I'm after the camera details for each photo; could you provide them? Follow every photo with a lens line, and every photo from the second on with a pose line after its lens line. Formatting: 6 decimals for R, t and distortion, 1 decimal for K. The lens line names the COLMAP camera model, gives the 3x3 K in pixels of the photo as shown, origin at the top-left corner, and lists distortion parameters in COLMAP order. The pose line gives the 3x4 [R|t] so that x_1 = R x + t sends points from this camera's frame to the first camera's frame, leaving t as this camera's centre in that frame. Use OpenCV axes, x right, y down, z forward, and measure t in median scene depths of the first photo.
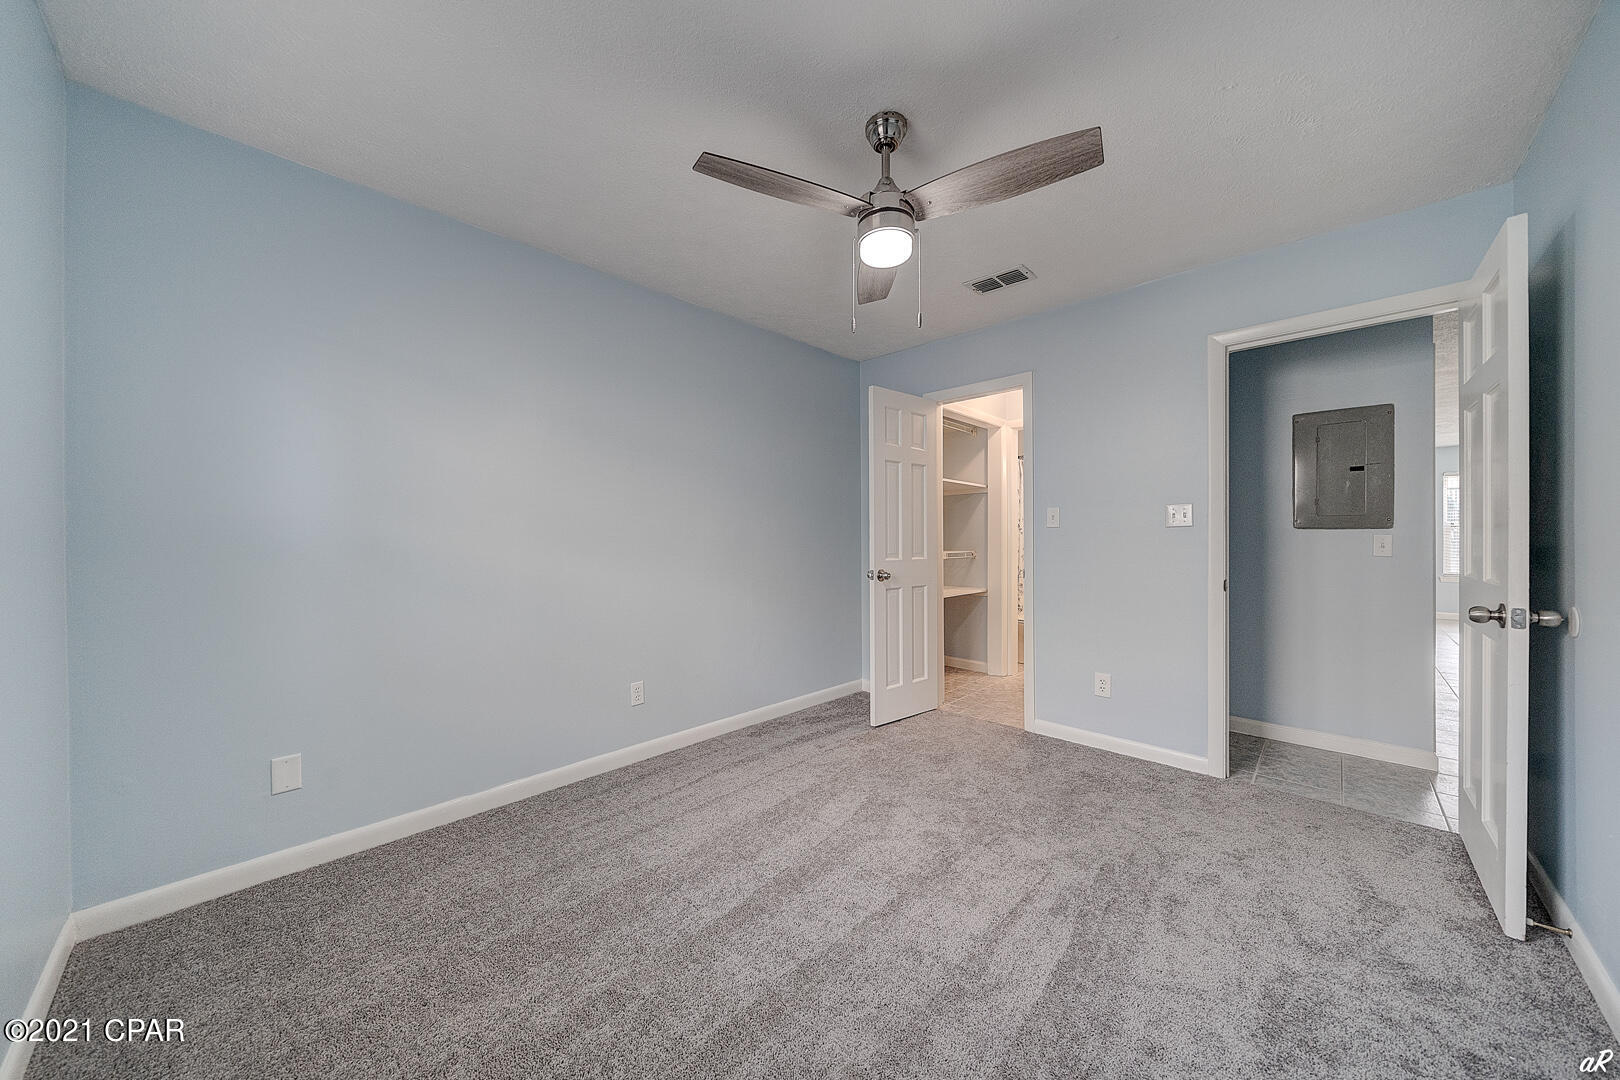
lens RADIAL K [[550.9, 0, 804.3], [0, 550.9, 541.3], [0, 0, 1]] dist [-0.001122, -0.000021]
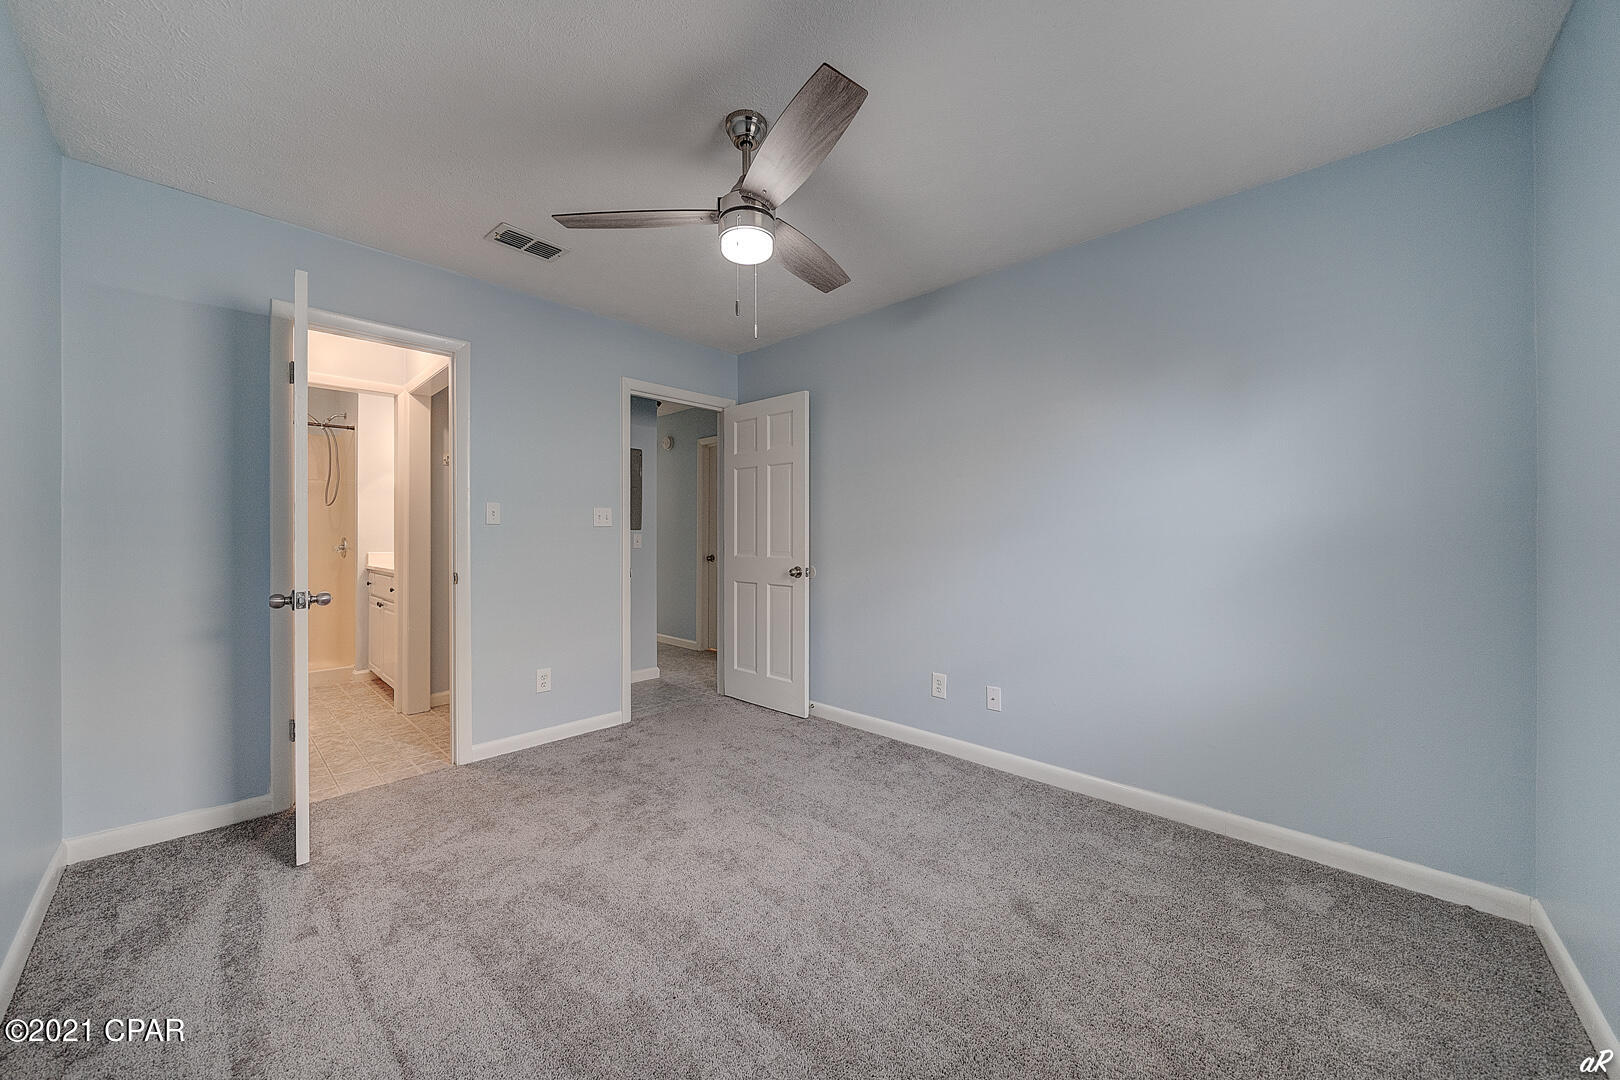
lens RADIAL K [[566.6, 0, 805.3], [0, 566.6, 528.8], [0, 0, 1]] dist [-0.000632, 0.000058]
pose [[-0.006000, 0.012700, 0.999901, -0.540583], [0.001256, 0.999919, -0.012693, -0.006372], [-0.999981, 0.001180, -0.006015, 0.548473]]
